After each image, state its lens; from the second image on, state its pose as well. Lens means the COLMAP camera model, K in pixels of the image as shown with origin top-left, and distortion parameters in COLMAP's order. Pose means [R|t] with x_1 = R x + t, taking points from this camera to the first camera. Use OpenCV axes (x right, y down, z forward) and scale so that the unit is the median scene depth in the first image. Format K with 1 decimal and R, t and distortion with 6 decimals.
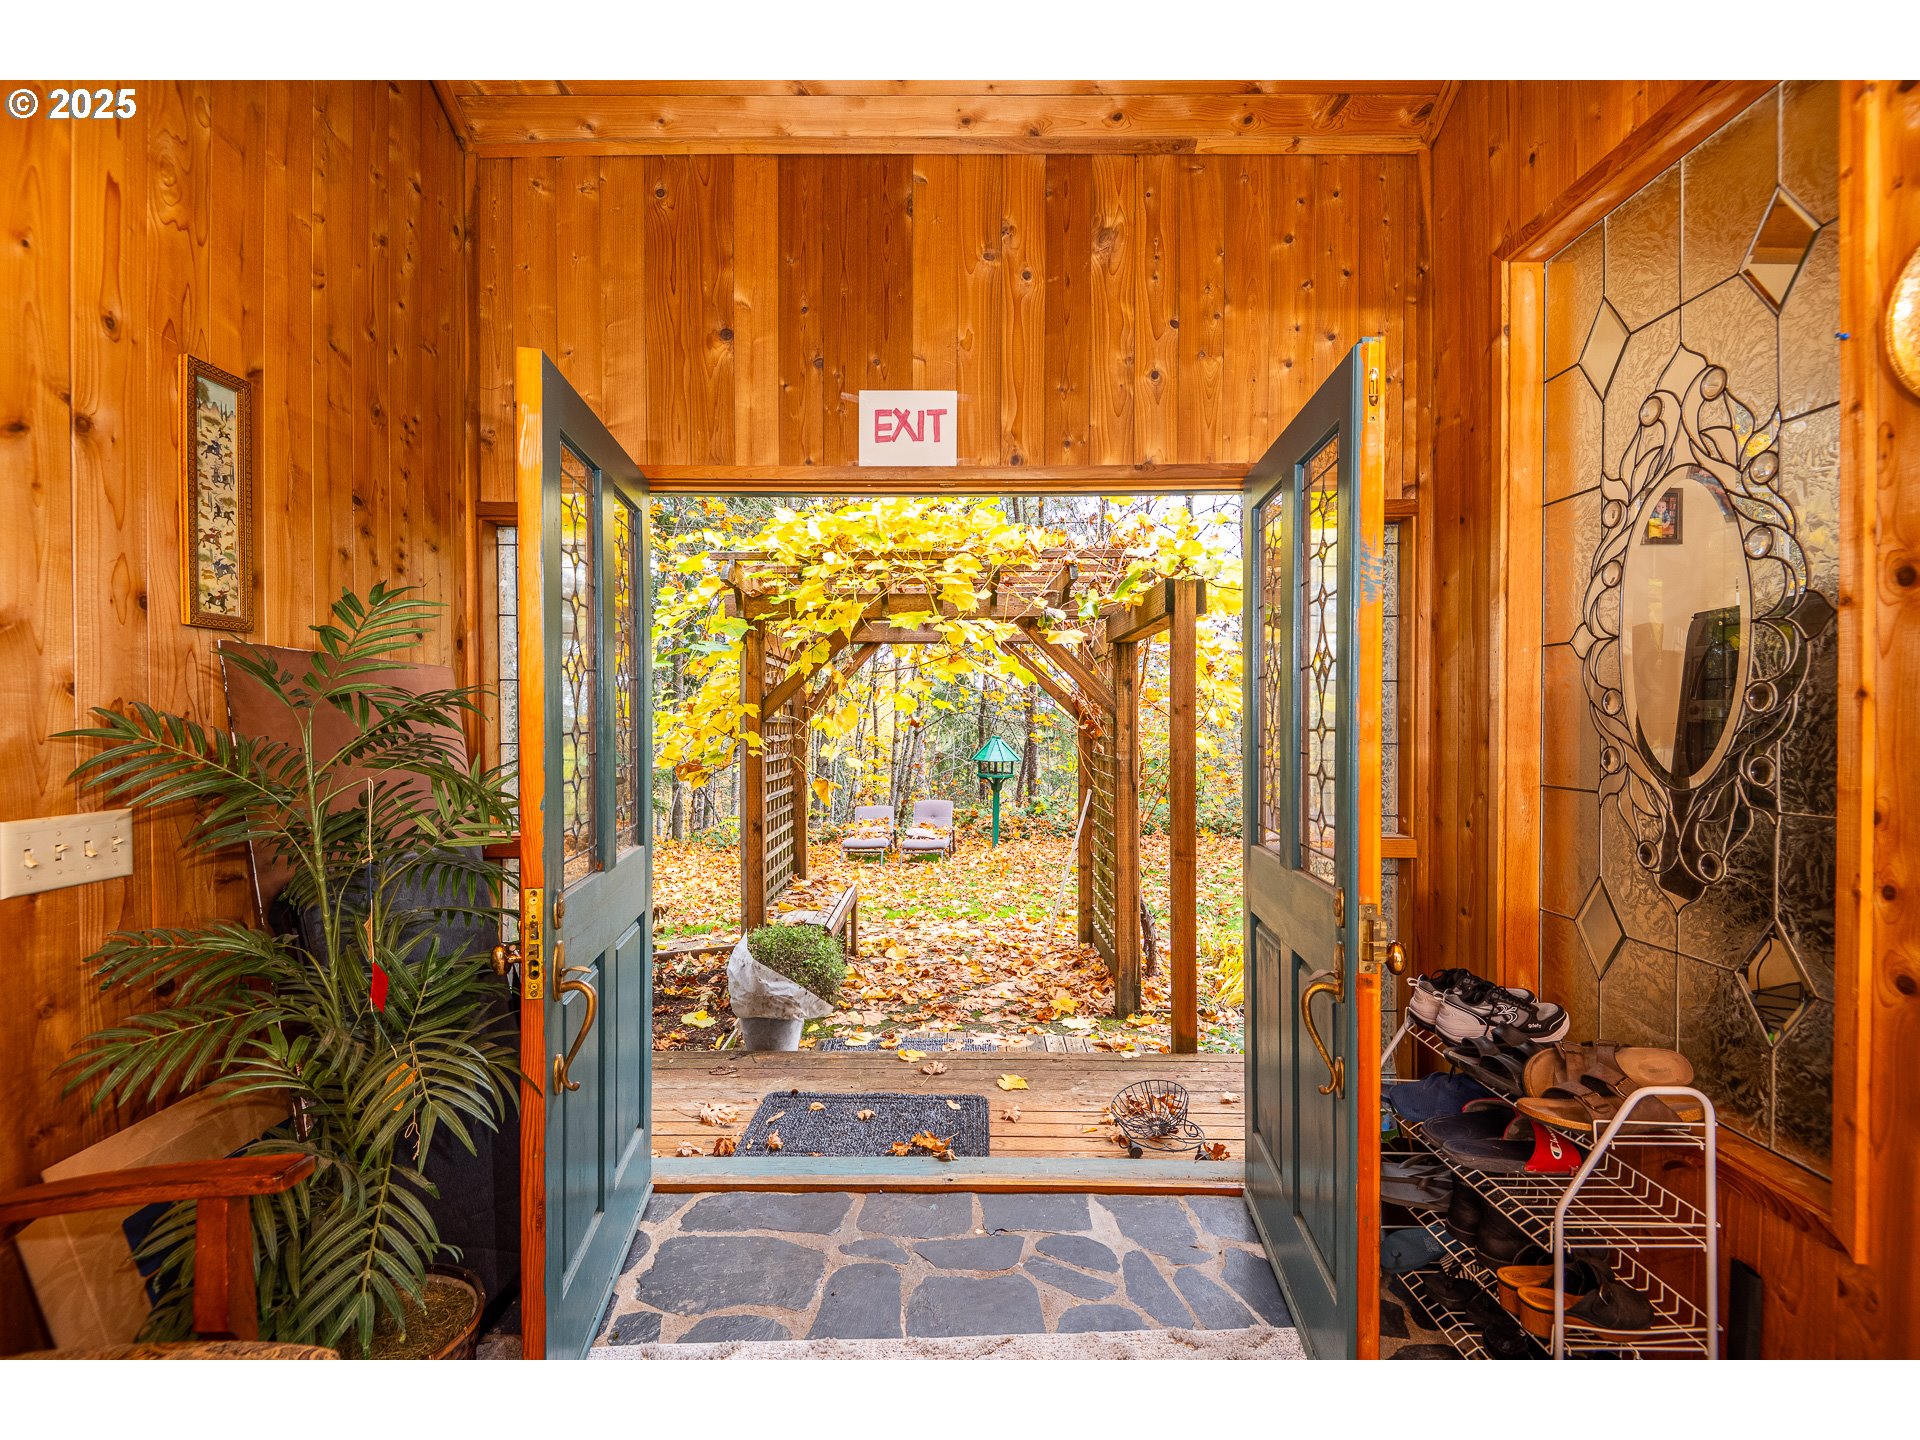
lens RADIAL K [[873.5, 0, 926.0], [0, 873.5, 727.3], [0, 0, 1]] dist [0.021816, -0.023220]
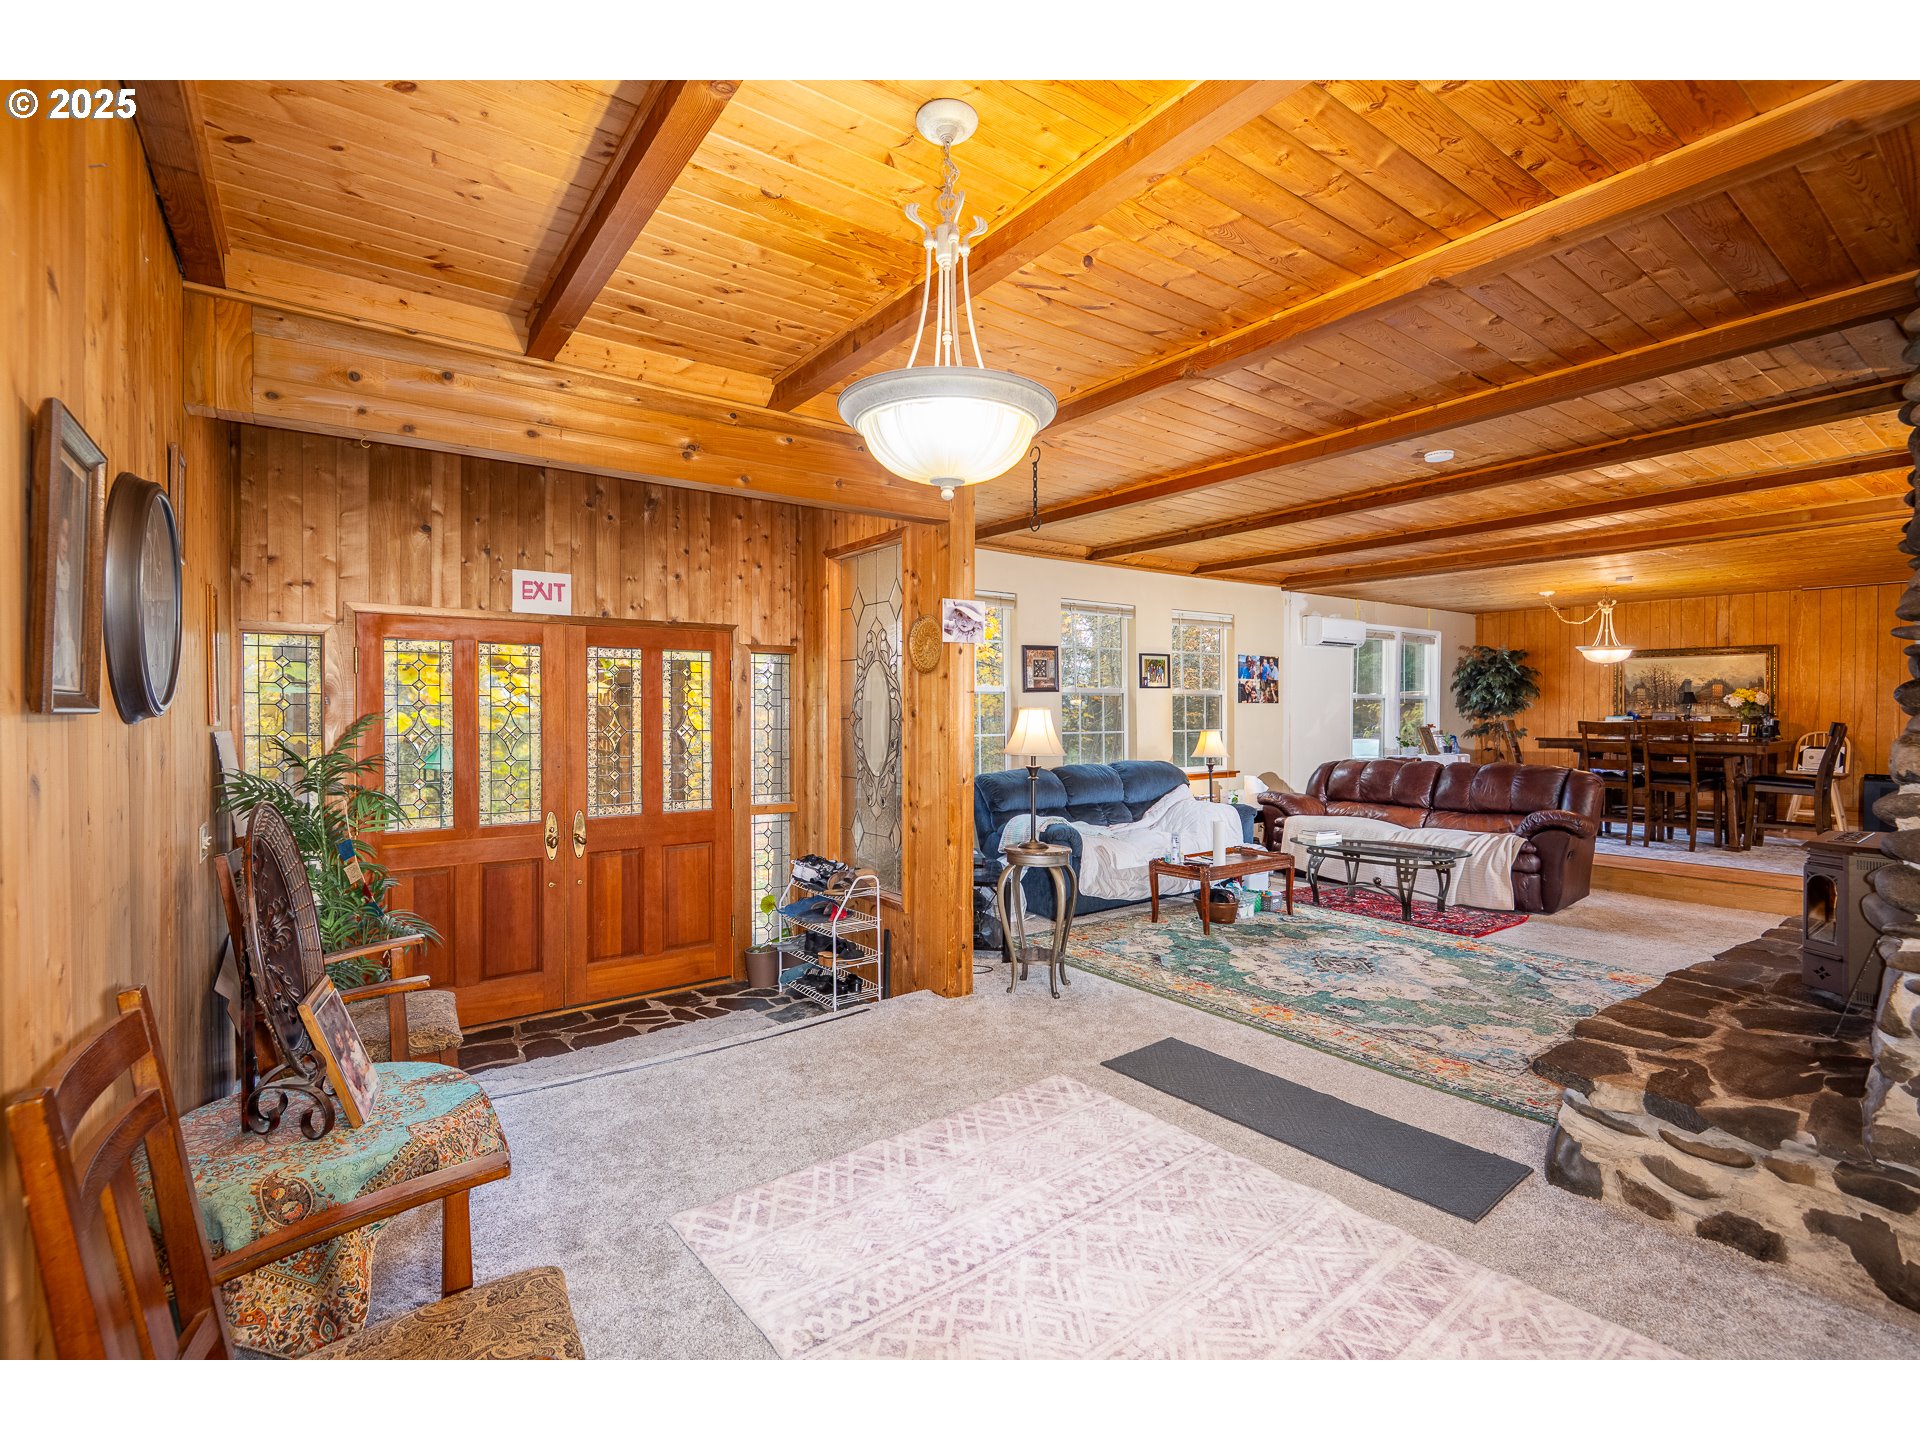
lens RADIAL K [[873.5, 0, 926.0], [0, 873.5, 727.3], [0, 0, 1]] dist [0.021816, -0.023220]
pose [[0.815324, -0.011855, 0.578884, -0.432341], [0.006471, 0.999915, 0.011363, -0.081252], [-0.578969, -0.005518, 0.815331, -0.945735]]
